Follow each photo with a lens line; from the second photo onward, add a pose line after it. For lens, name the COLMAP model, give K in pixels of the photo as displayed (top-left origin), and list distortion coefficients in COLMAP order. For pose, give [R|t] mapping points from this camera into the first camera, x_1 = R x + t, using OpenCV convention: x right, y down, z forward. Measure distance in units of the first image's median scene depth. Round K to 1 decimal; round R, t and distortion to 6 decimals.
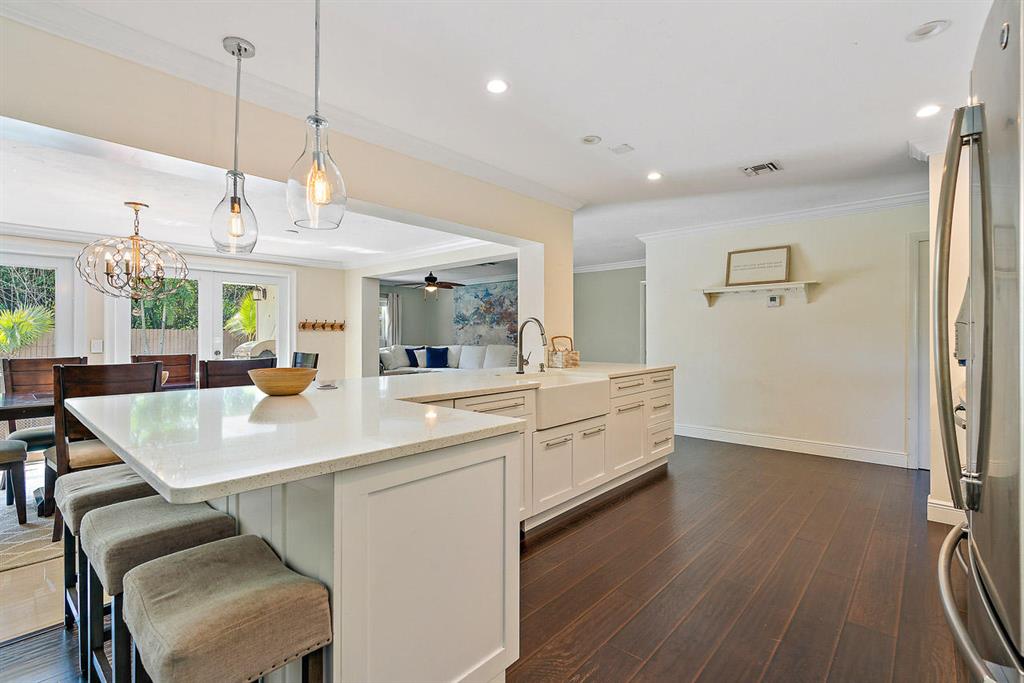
lens RADIAL K [[472.0, 0, 507.1], [0, 472.0, 336.5], [0, 0, 1]] dist [-0.010049, 0.002518]
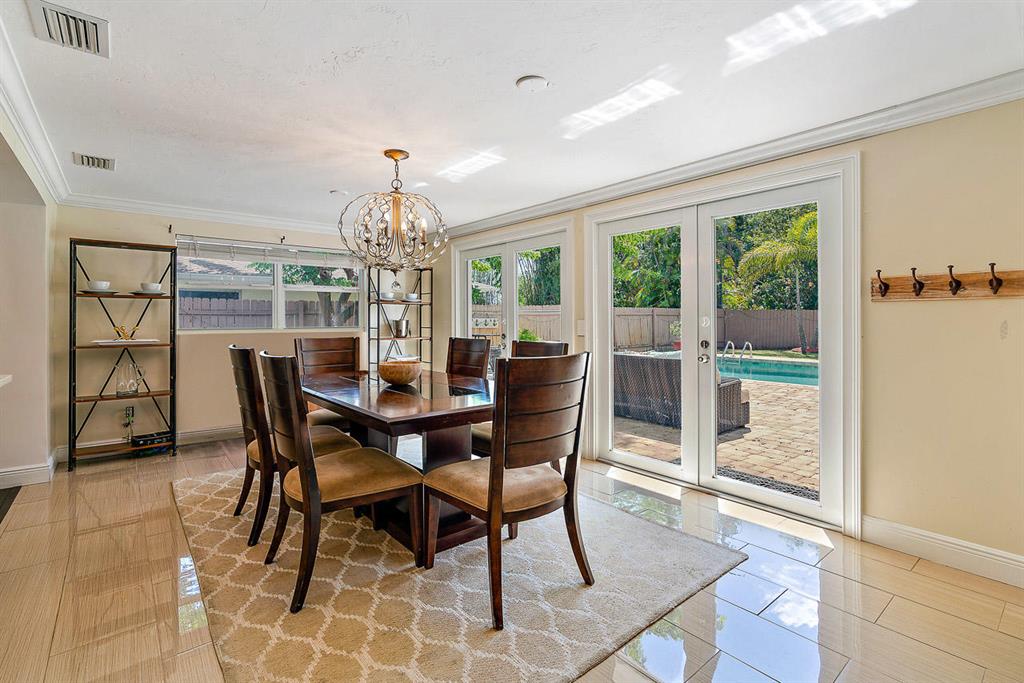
lens RADIAL K [[472.0, 0, 512.8], [0, 472.0, 320.2], [0, 0, 1]] dist [-0.010049, 0.002518]
pose [[-0.145517, 0.004670, -0.989345, -0.004615], [0.002439, 0.999988, 0.004362, 0.001031], [0.989353, -0.001778, -0.145527, 0.486758]]
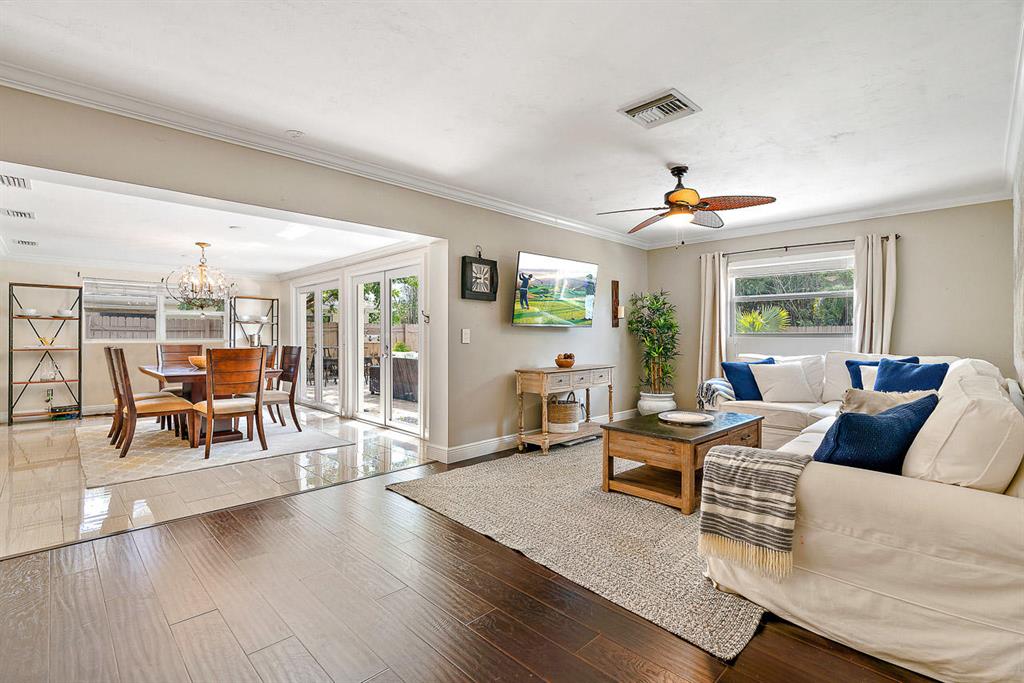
lens RADIAL K [[472.0, 0, 516.7], [0, 472.0, 341.5], [0, 0, 1]] dist [-0.010049, 0.002518]
pose [[-0.059434, 0.011020, -0.998171, 0.241385], [-0.001226, 0.999938, 0.011112, 0.004845], [0.998231, 0.001884, -0.059417, 0.773054]]
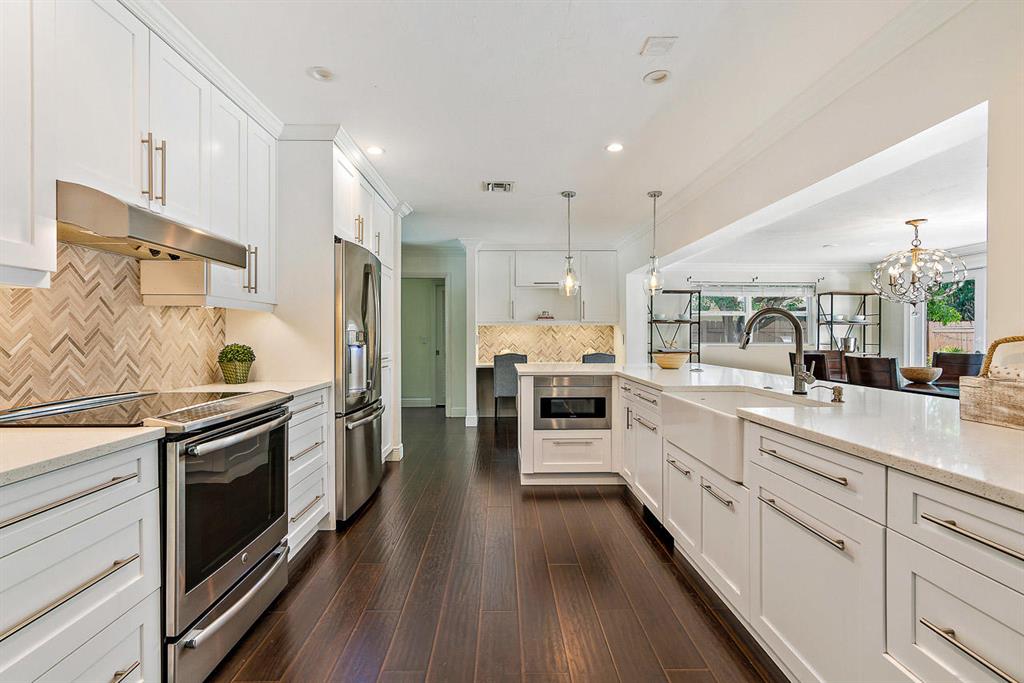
lens RADIAL K [[472.0, 0, 517.6], [0, 472.0, 339.2], [0, 0, 1]] dist [-0.010049, 0.002518]
pose [[-0.717945, 0.005640, -0.696077, 0.264651], [0.000921, 0.999974, 0.007153, -0.000272], [0.696099, 0.004495, -0.717931, 0.424166]]
